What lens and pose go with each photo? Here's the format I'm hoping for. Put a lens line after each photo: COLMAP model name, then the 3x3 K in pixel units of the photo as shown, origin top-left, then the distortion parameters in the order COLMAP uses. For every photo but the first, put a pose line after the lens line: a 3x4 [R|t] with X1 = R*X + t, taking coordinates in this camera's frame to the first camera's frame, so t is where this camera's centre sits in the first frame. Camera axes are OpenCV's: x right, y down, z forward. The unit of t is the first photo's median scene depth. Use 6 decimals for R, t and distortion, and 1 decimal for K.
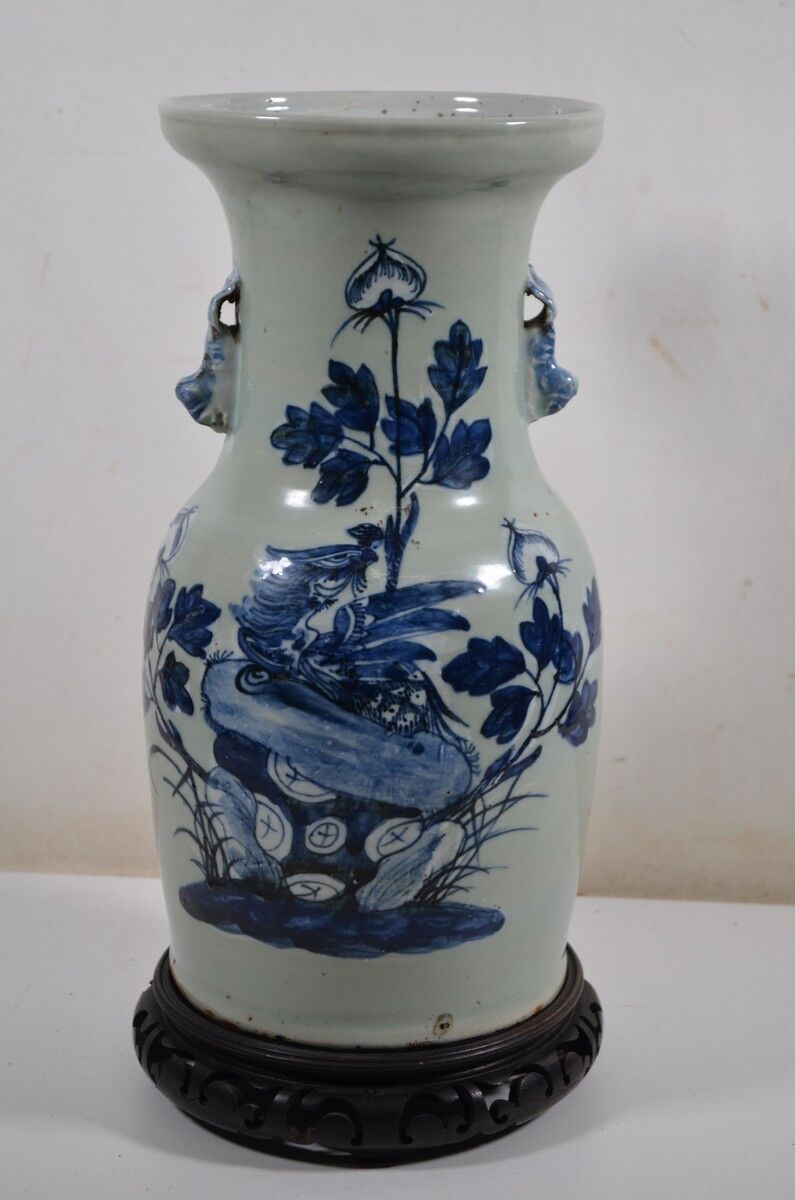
lens RADIAL K [[2473.4, 0, 397.2], [0, 2473.4, 591.8], [0, 0, 1]] dist [0.029184, 0.000000]
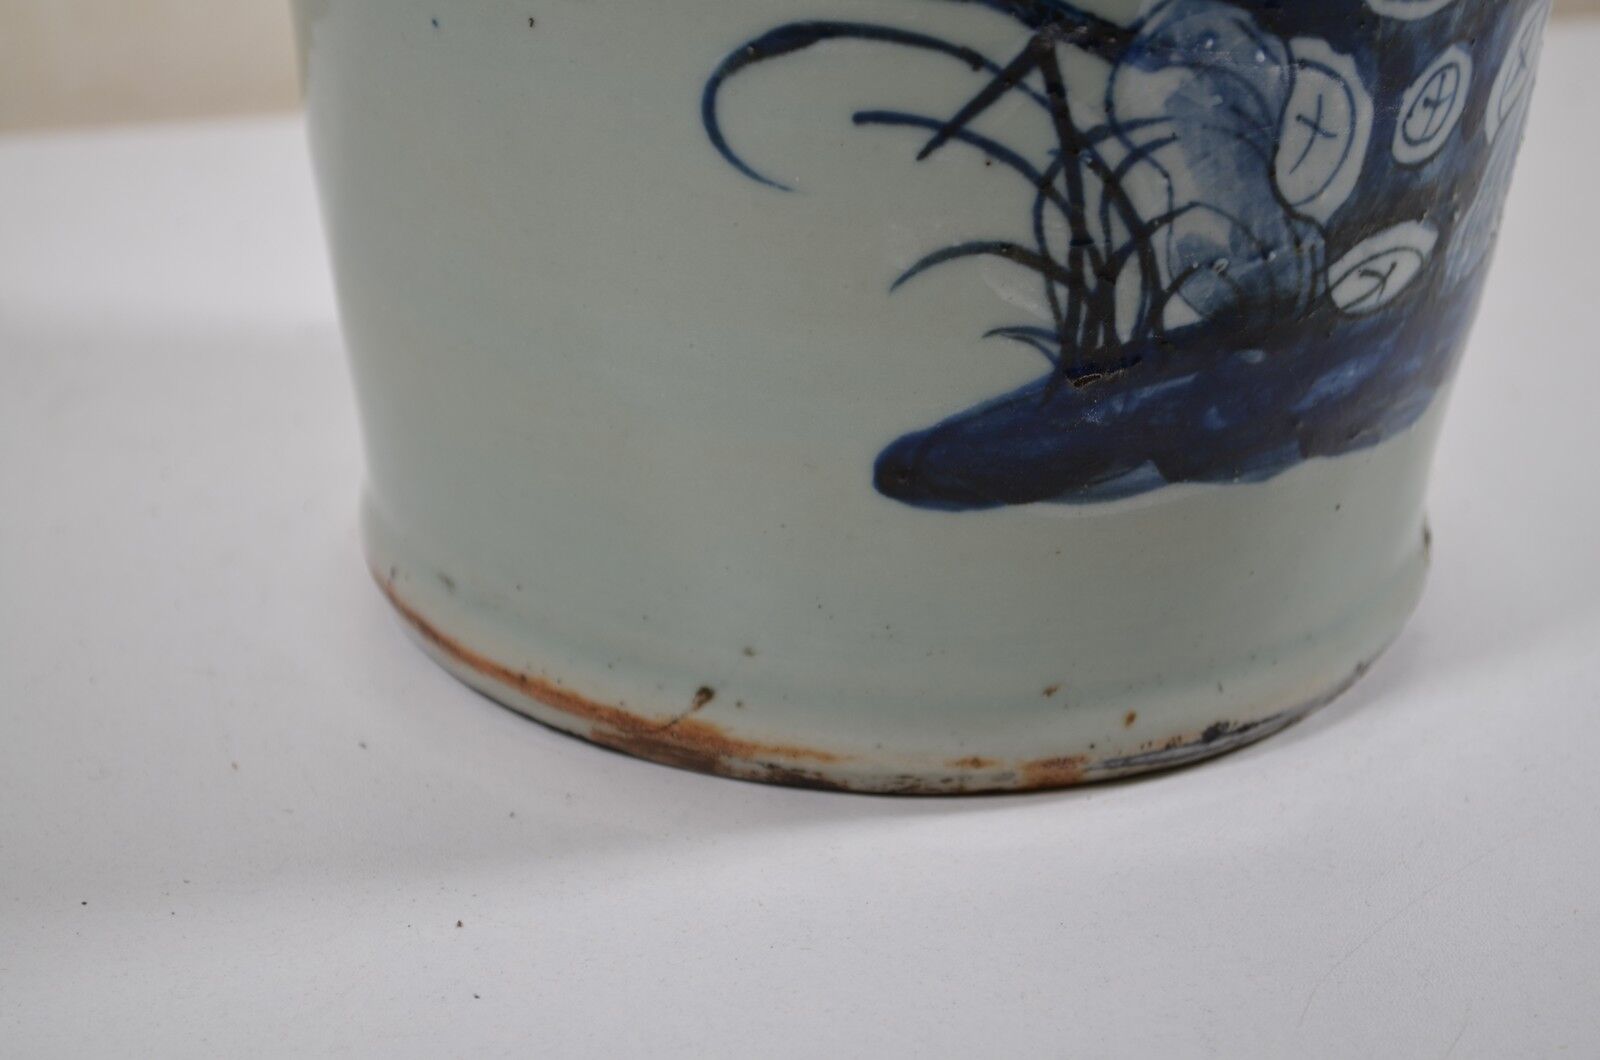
lens RADIAL K [[3361.8, 0, 803.0], [0, 3361.8, 533.4], [0, 0, 1]] dist [0.064565, 0.000000]
pose [[0.565656, -0.343648, 0.749626, -0.453267], [0.199211, 0.939054, 0.280165, 0.004302], [-0.800217, -0.009143, 0.599640, 0.780181]]
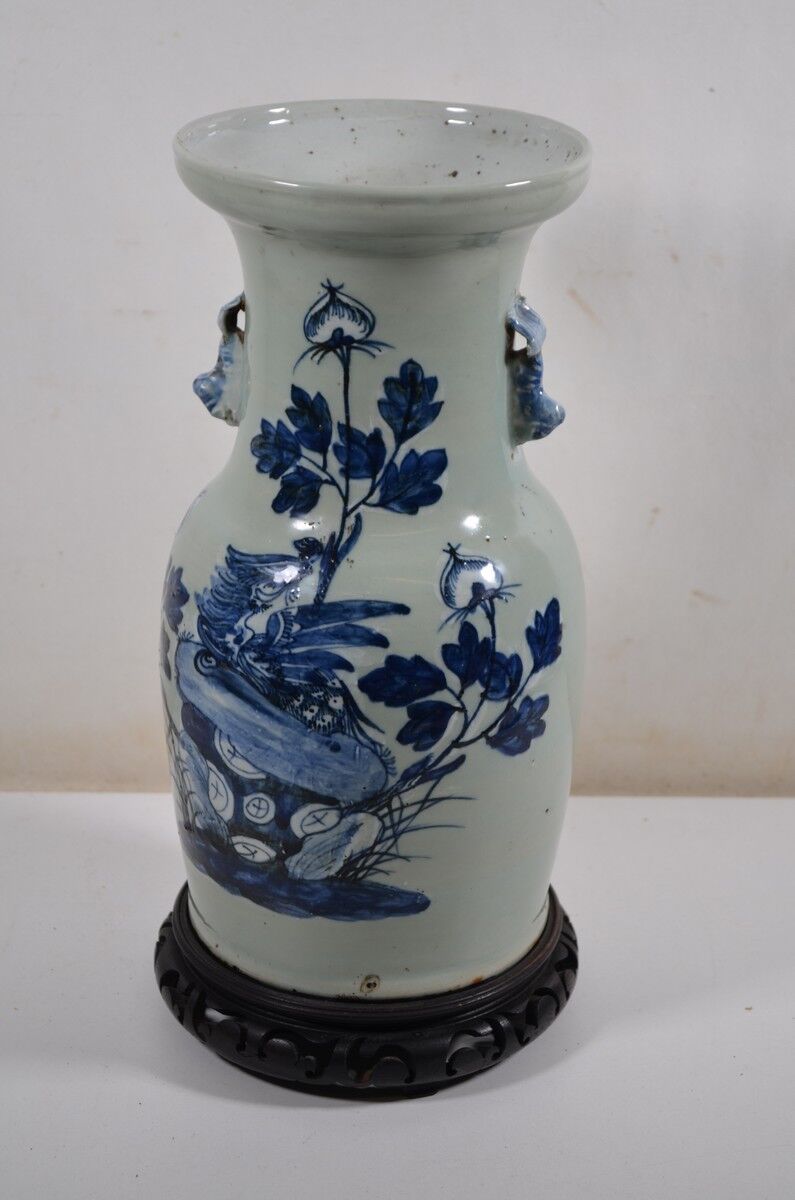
lens RADIAL K [[2473.4, 0, 401.9], [0, 2473.4, 598.4], [0, 0, 1]] dist [0.029184, 0.000000]
pose [[0.941957, 0.133802, -0.307920, 0.359107], [-0.092232, 0.984995, 0.145870, -0.161440], [0.322818, -0.109004, 0.940163, -0.014756]]
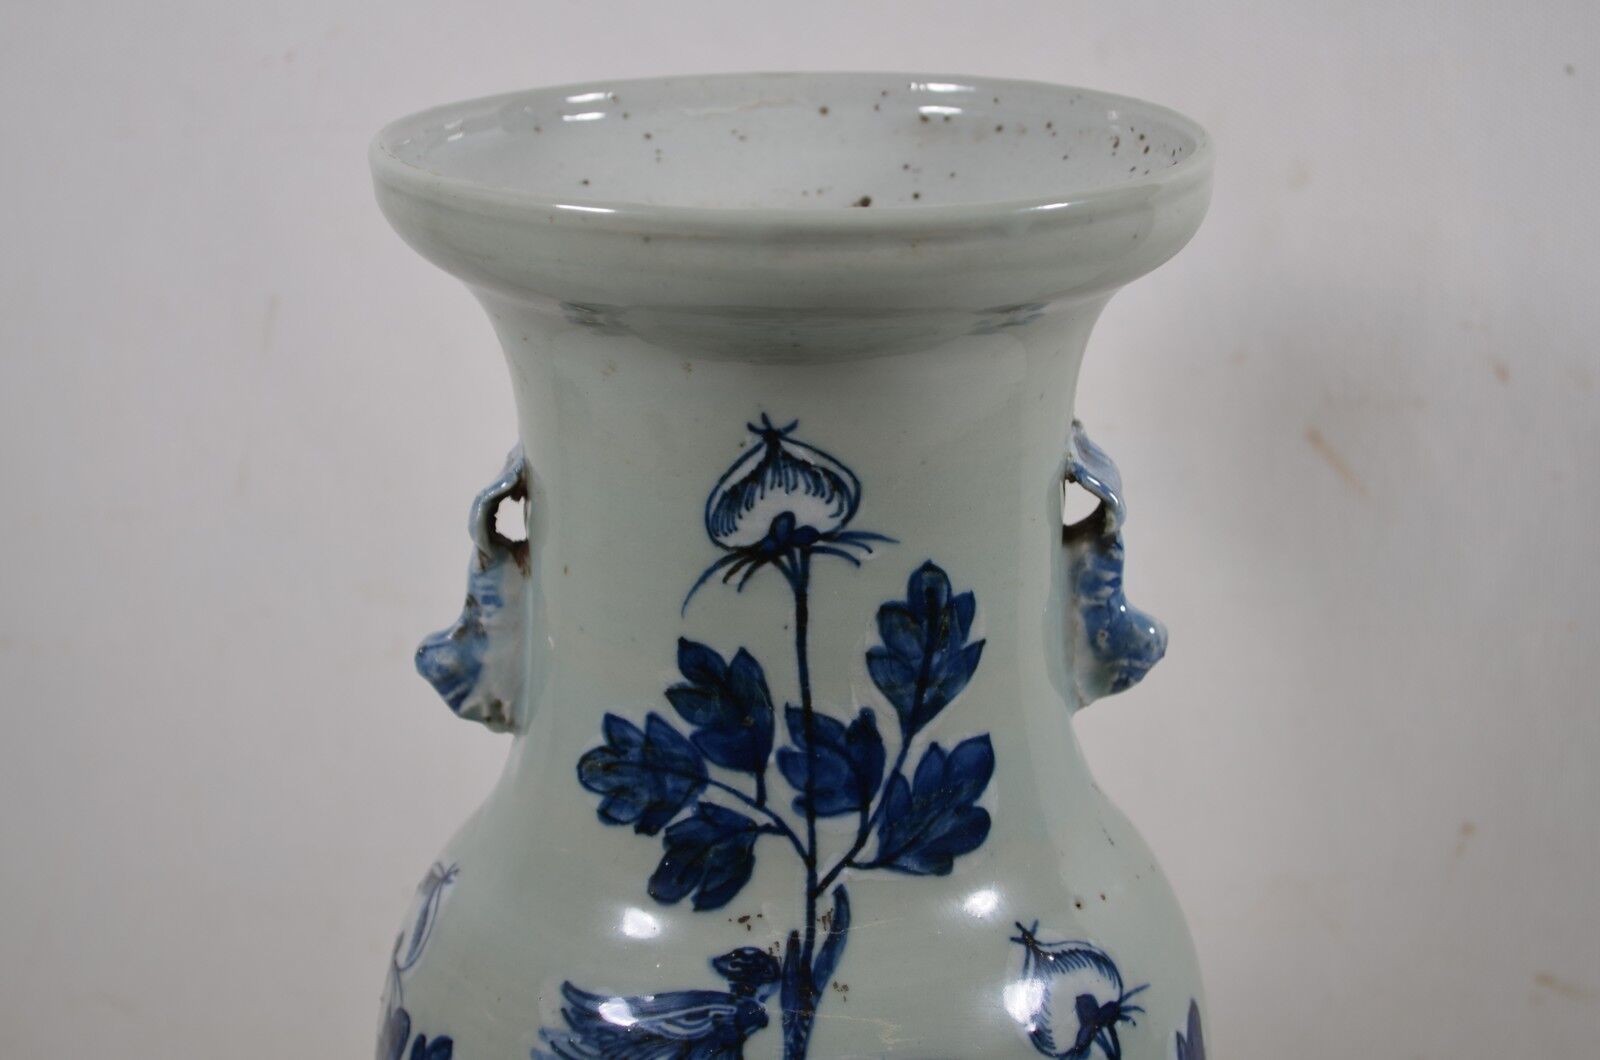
lens RADIAL K [[3087.7, 0, 784.1], [0, 3087.7, 529.7], [0, 0, 1]] dist [0.007549, 0.000000]
pose [[0.996186, 0.006450, -0.087019, 0.050967], [-0.003214, 0.999300, 0.037275, -0.139066], [0.087199, -0.036853, 0.995509, 0.343839]]
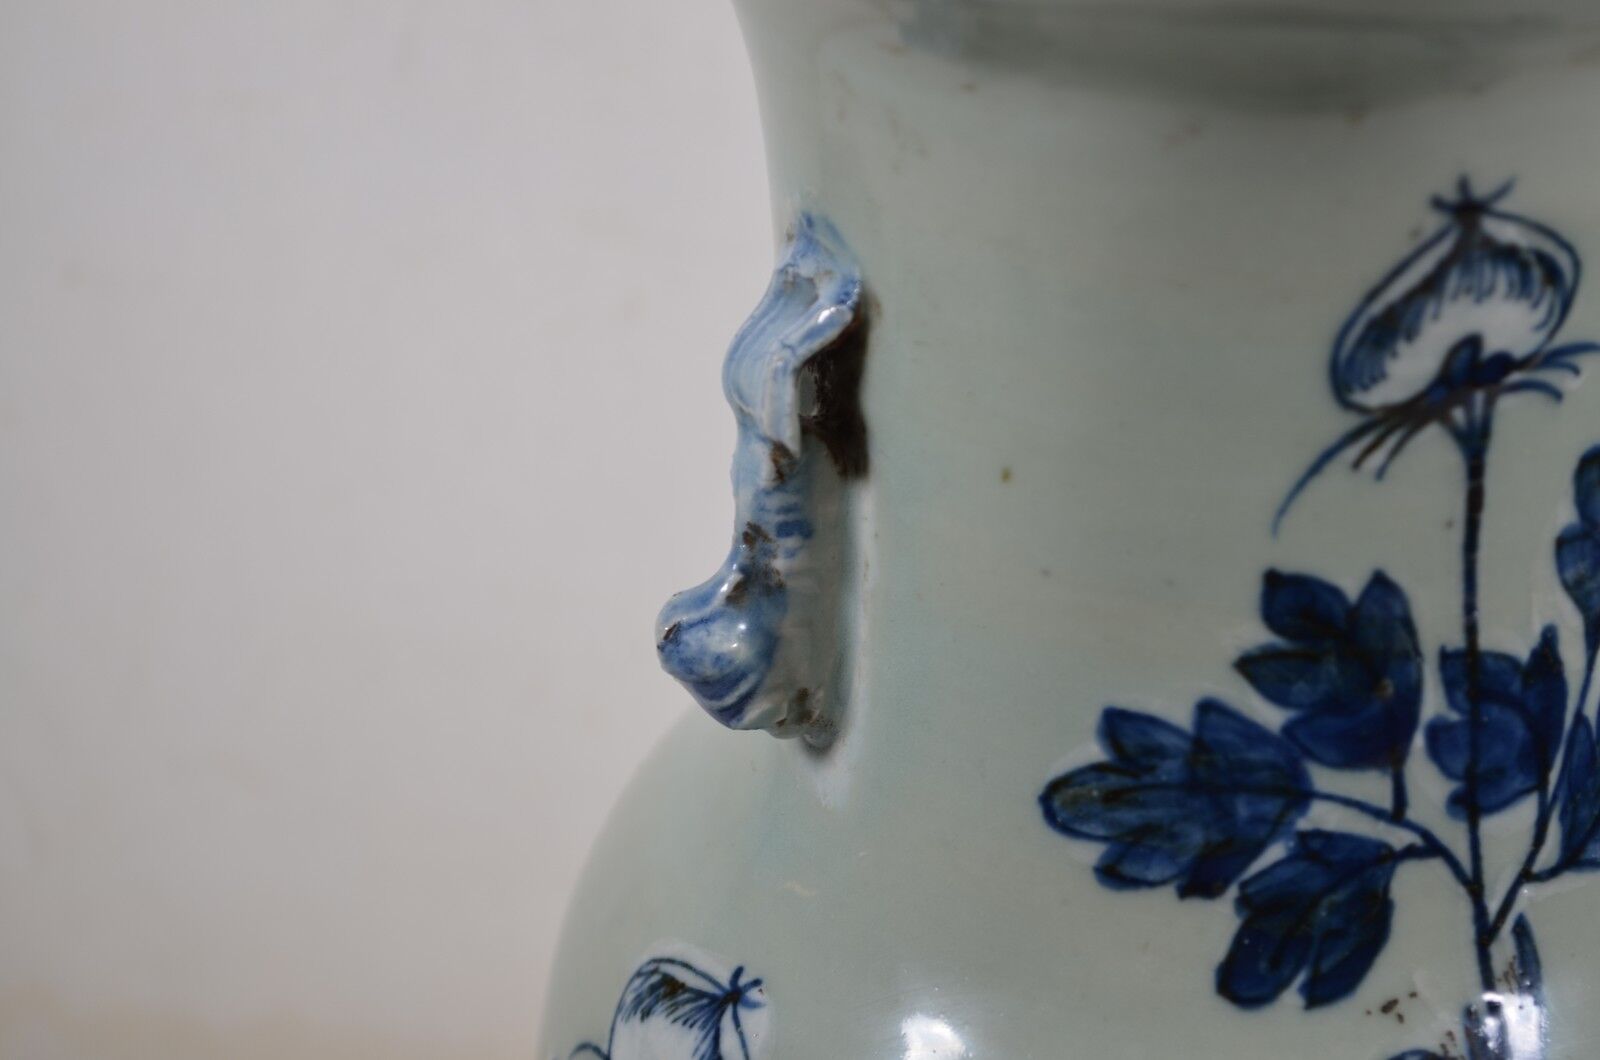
lens RADIAL K [[3519.2, 0, 791.0], [0, 3519.2, 528.2], [0, 0, 1]] dist [0.032069, 0.000000]
pose [[0.954821, -0.161542, 0.249442, -0.185473], [0.103217, 0.967372, 0.231384, -0.200560], [-0.278681, -0.195183, 0.940340, 0.605041]]
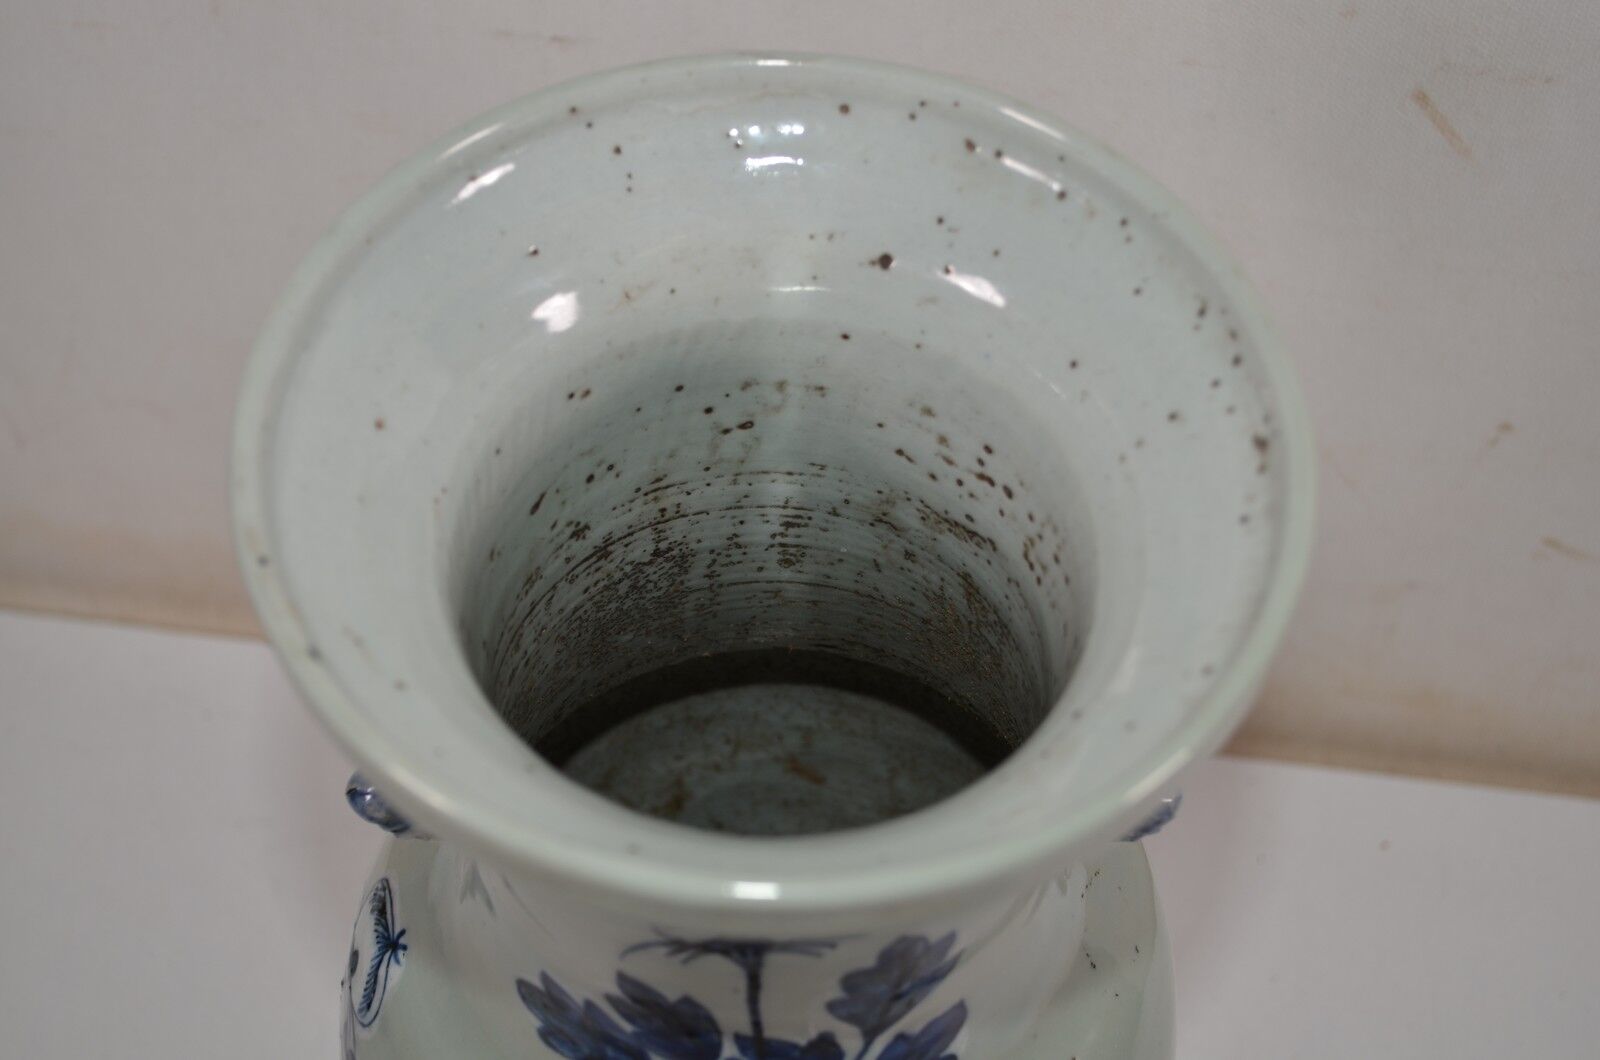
lens RADIAL K [[2495.0, 0, 793.9], [0, 2495.0, 541.5], [0, 0, 1]] dist [0.039890, 0.000000]
pose [[0.989159, 0.120903, -0.083345, 0.034514], [-0.042624, 0.779518, 0.624927, -0.446433], [0.140524, -0.614600, 0.776221, 0.677138]]
